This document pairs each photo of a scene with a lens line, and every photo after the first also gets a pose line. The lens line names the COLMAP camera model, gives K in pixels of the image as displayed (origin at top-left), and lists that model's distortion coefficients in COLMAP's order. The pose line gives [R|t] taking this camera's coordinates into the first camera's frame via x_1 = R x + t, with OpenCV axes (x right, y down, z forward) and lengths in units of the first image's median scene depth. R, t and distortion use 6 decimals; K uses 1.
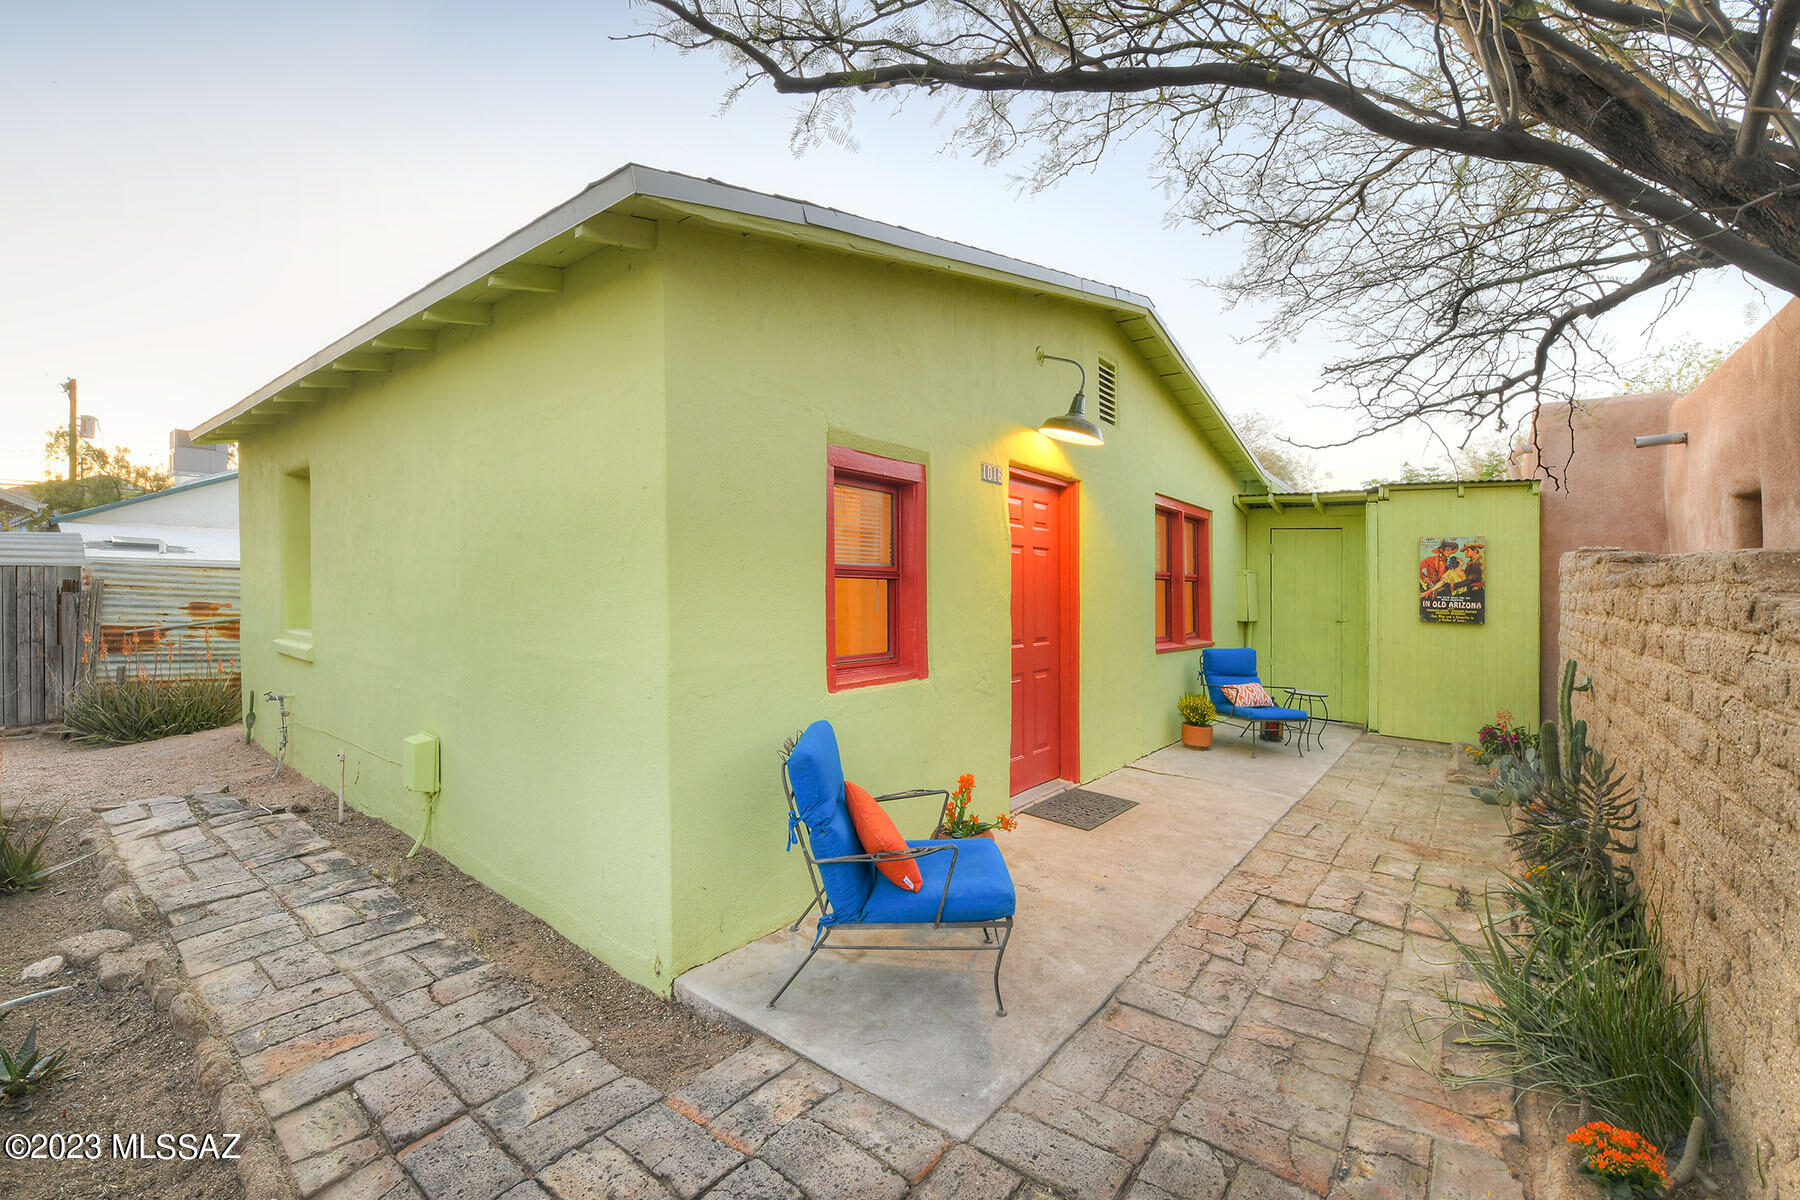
lens RADIAL K [[886.0, 0, 900.0], [0, 886.0, 600.0], [0, 0, 1]] dist [-0.024444, -0.001151]
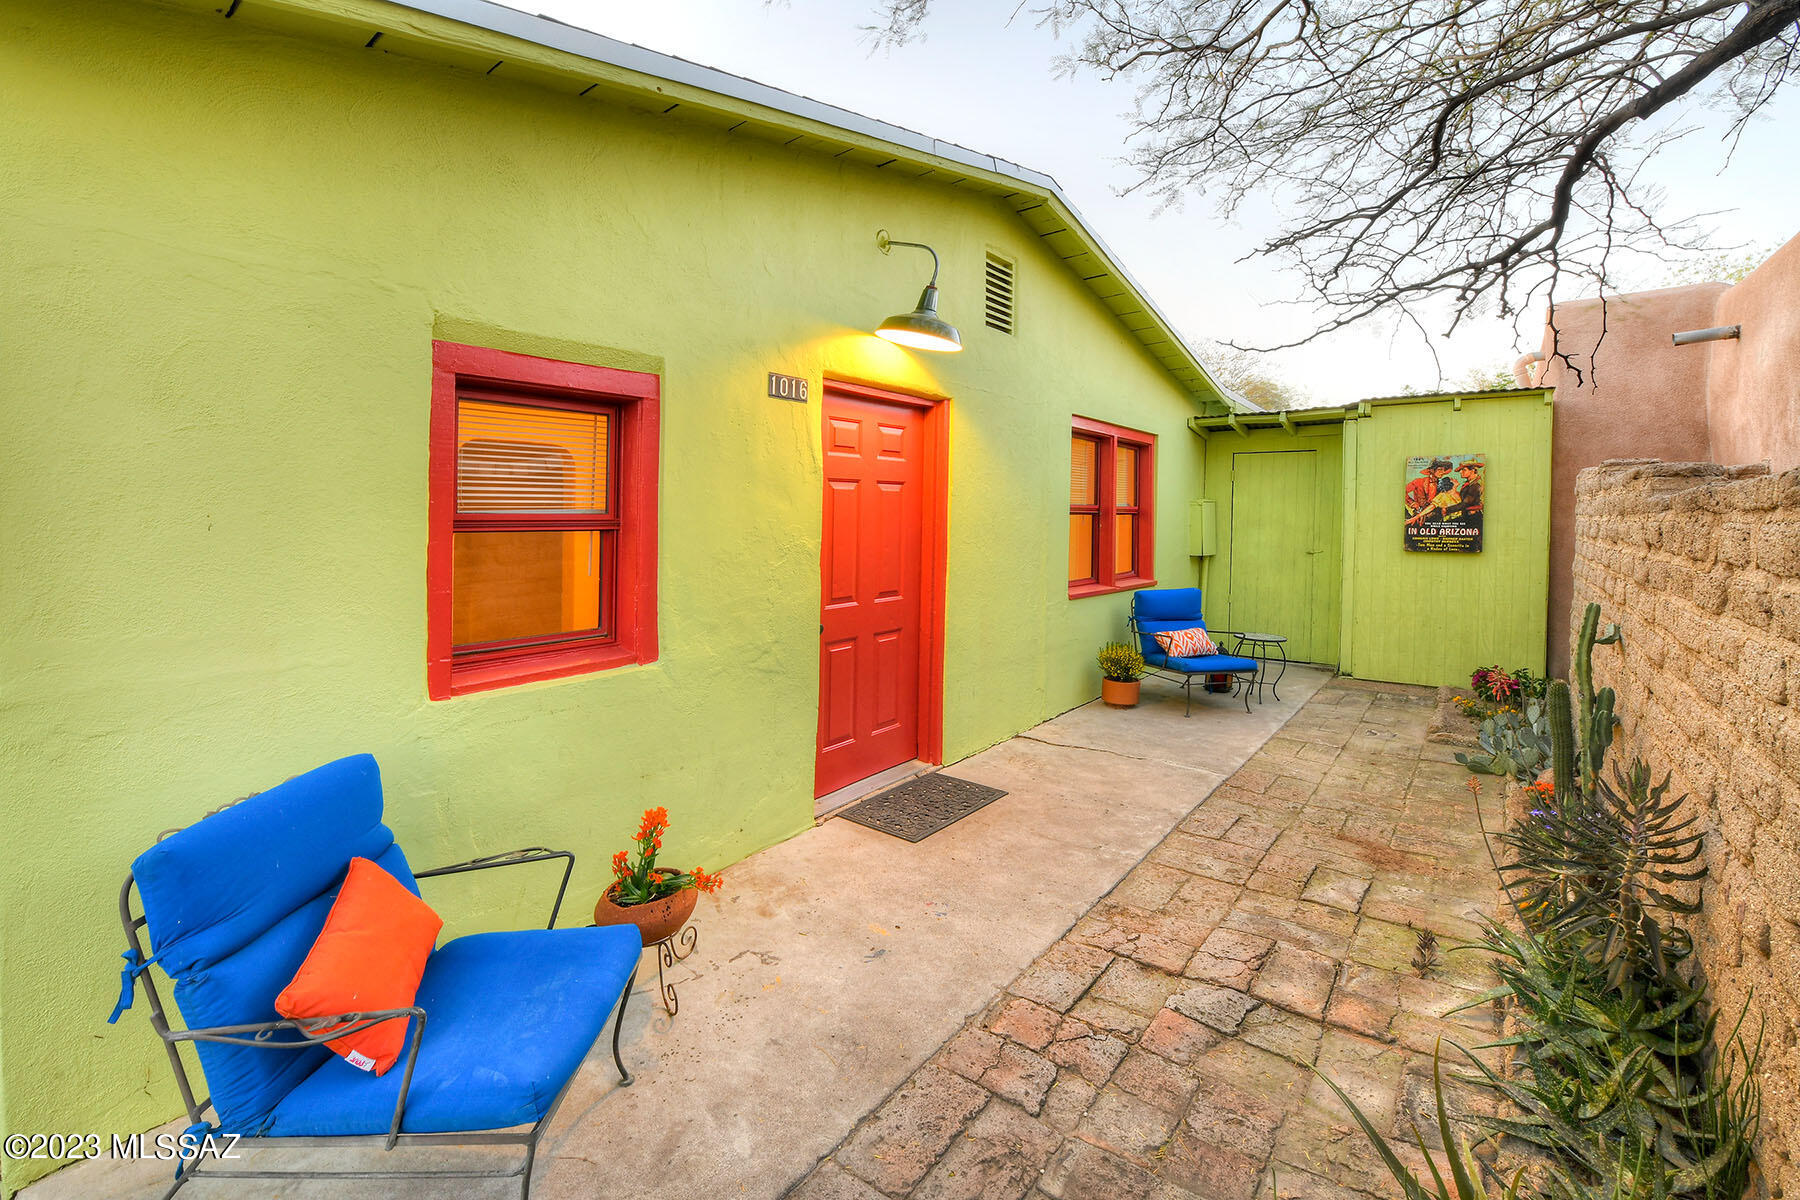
lens RADIAL K [[726.3, 0, 901.6], [0, 726.3, 577.9], [0, 0, 1]] dist [-0.016452, -0.000105]
pose [[0.994611, -0.019136, -0.101896, 0.231971], [0.025613, 0.997707, 0.062643, -0.011471], [0.100463, -0.064915, 0.992821, 0.321396]]
